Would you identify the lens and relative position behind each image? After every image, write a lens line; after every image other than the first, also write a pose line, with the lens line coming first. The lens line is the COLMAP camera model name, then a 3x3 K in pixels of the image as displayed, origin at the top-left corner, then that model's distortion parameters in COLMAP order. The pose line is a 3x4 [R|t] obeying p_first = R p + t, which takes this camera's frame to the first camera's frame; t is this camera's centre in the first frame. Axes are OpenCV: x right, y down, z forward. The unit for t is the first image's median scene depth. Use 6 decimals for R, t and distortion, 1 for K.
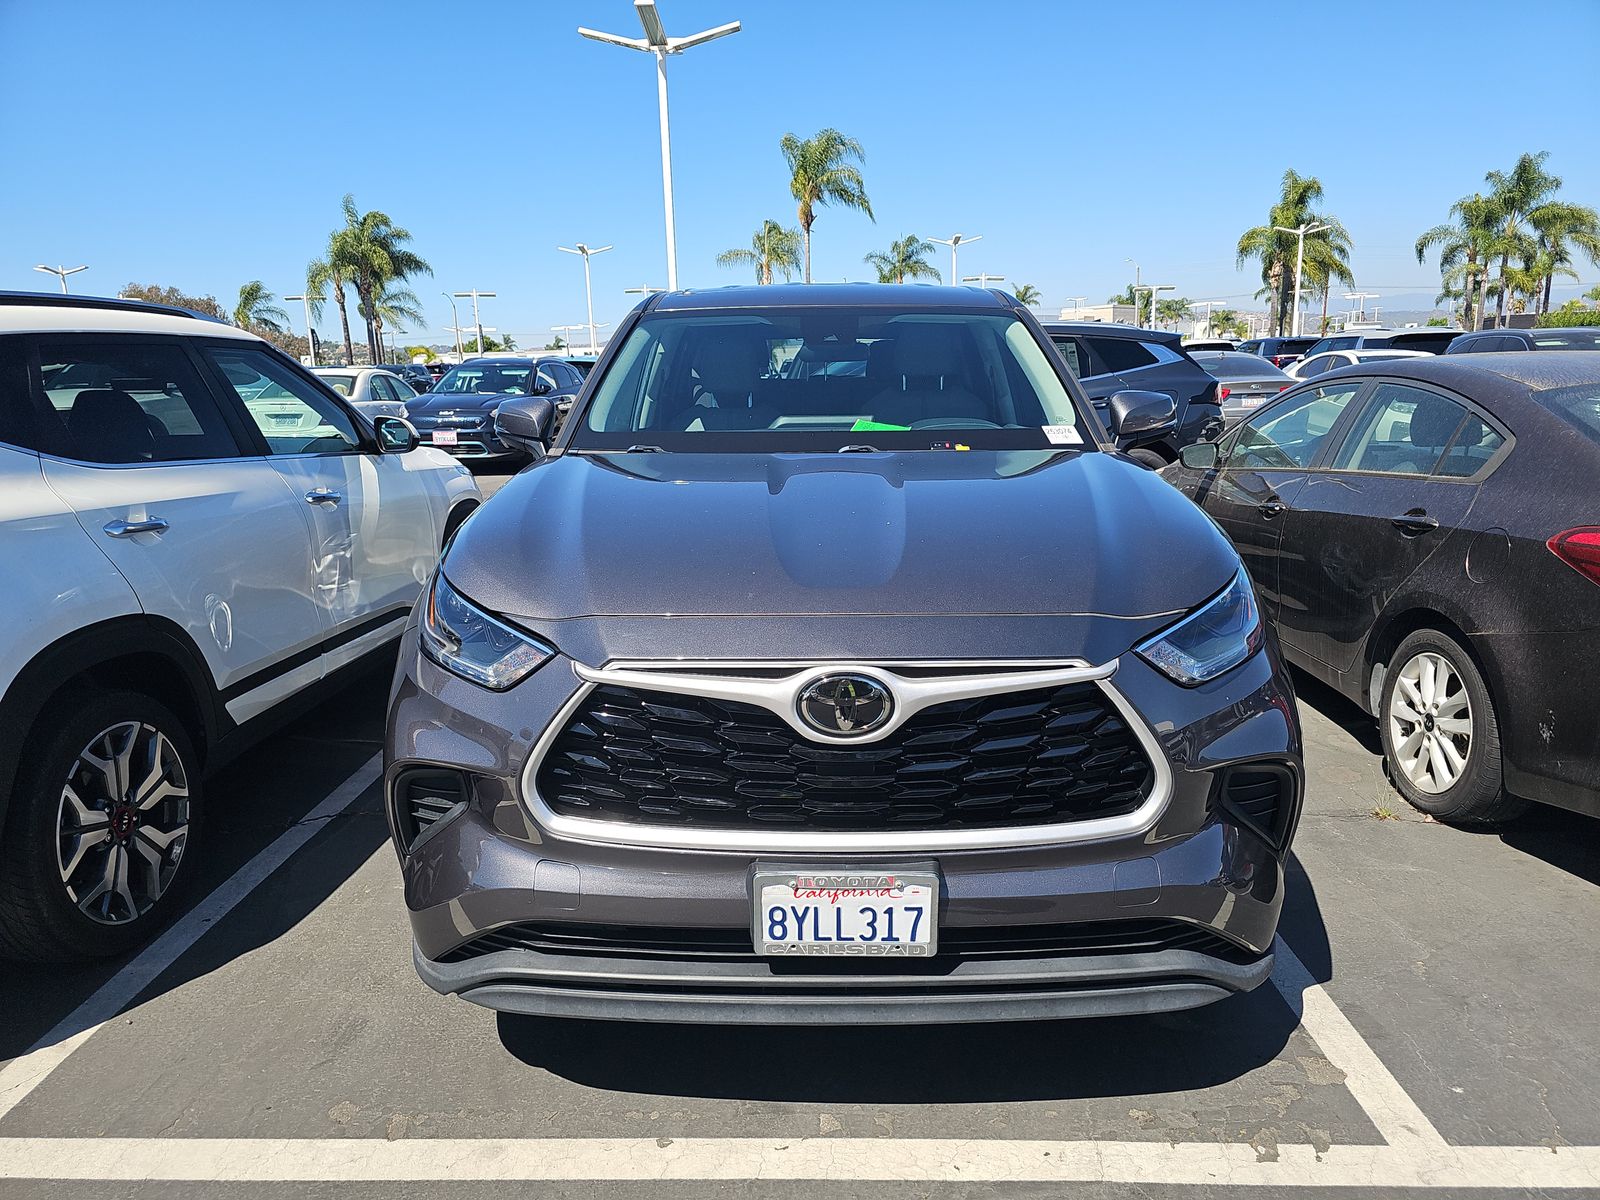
lens RADIAL K [[1072.9, 0, 799.5], [0, 1072.9, 596.6], [0, 0, 1]] dist [-0.001541, -0.001384]
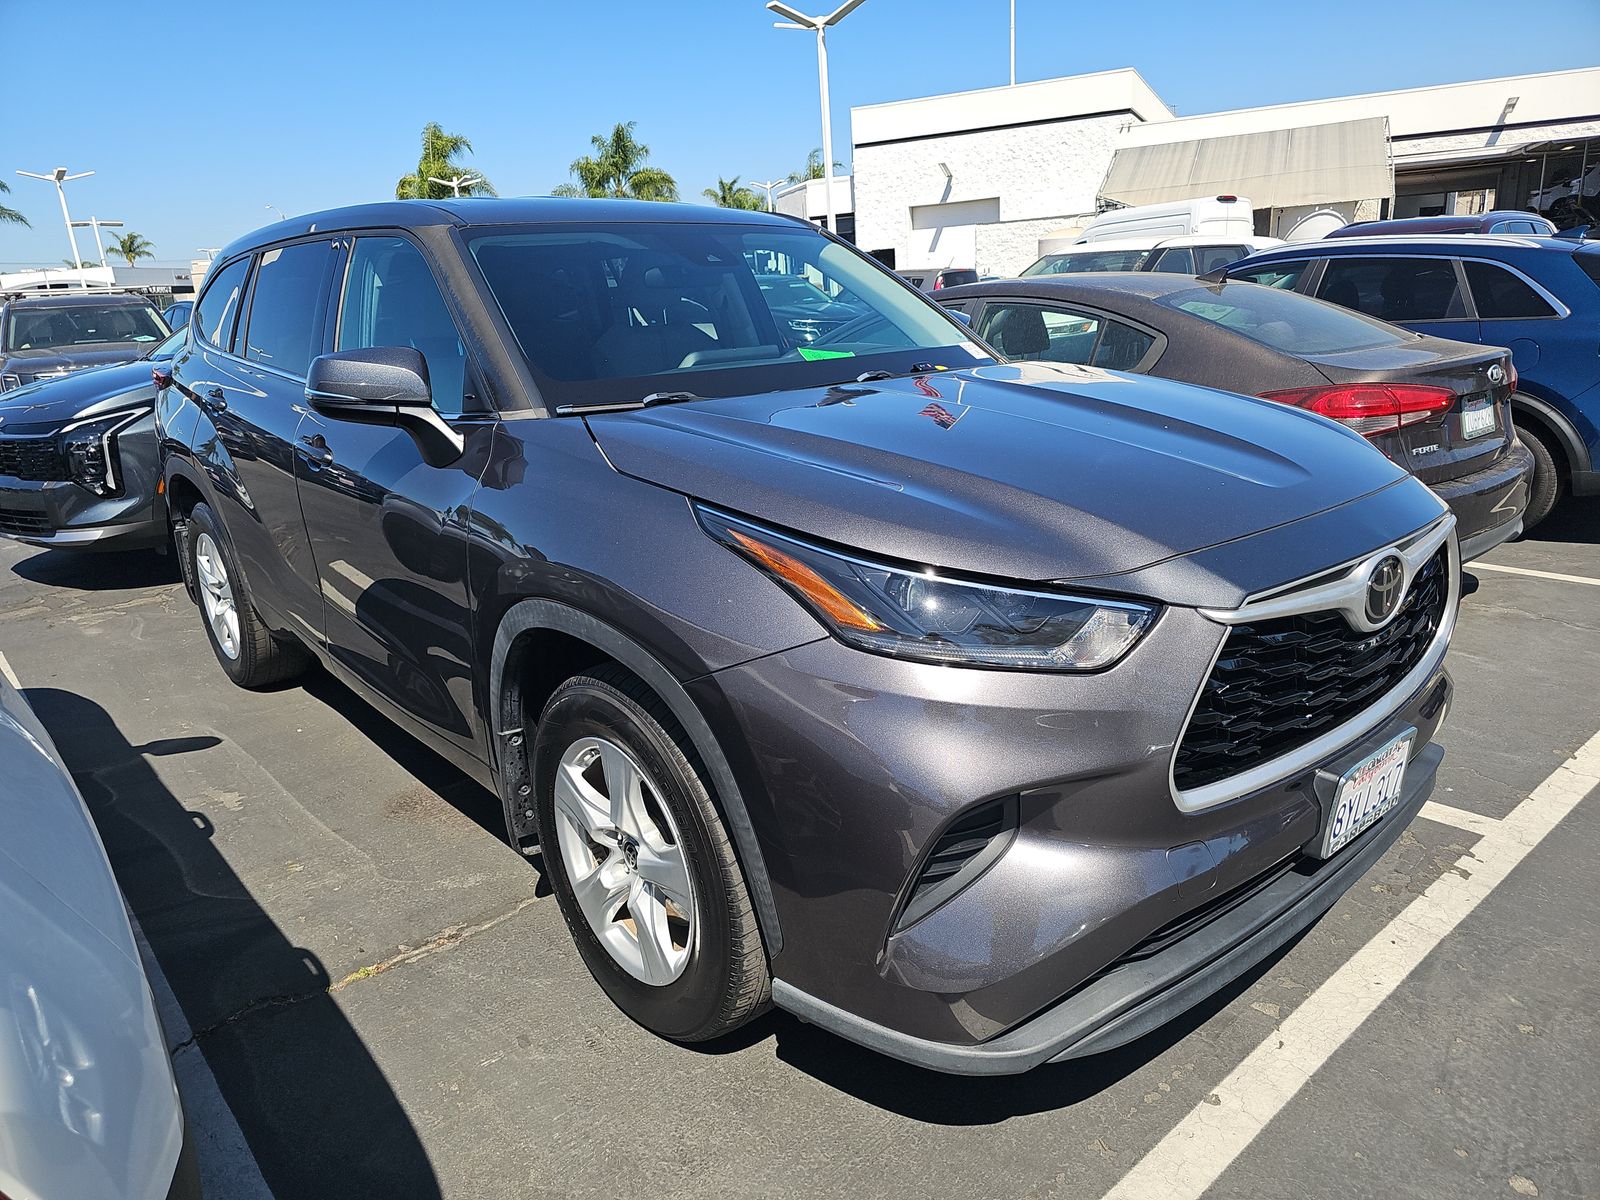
lens RADIAL K [[1072.9, 0, 801.5], [0, 1072.9, 606.8], [0, 0, 1]] dist [-0.001541, -0.001384]
pose [[0.741661, -0.205469, 0.638531, -0.575528], [0.173529, 0.978296, 0.113244, -0.054008], [-0.647941, 0.026815, 0.761219, 0.318894]]
